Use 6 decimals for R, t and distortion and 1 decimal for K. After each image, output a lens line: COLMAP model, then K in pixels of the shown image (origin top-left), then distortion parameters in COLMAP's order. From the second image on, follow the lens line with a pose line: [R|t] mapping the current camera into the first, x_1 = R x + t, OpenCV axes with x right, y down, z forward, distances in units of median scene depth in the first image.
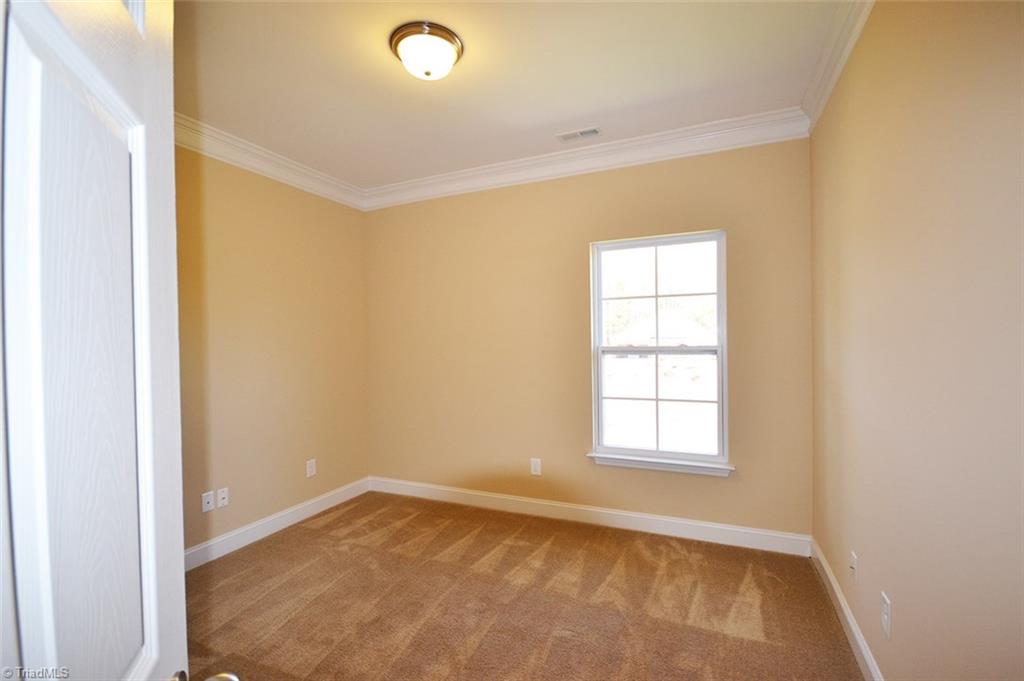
lens RADIAL K [[454.8, 0, 512.0], [0, 454.8, 340.5], [0, 0, 1]] dist [0.000105, 0.000000]
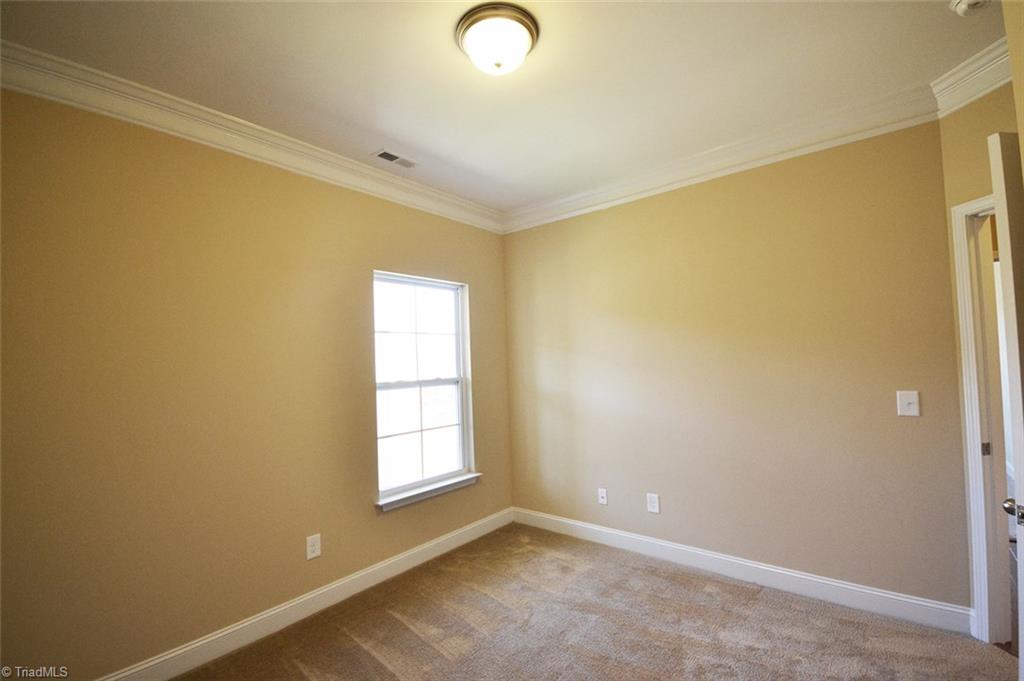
lens RADIAL K [[466.6, 0, 512.6], [0, 466.6, 332.4], [0, 0, 1]] dist [0.000297, 0.000020]
pose [[0.279159, 0.067931, 0.957839, -0.672603], [0.035327, 0.996093, -0.080941, -0.001236], [-0.959595, 0.056433, 0.275668, 0.488641]]
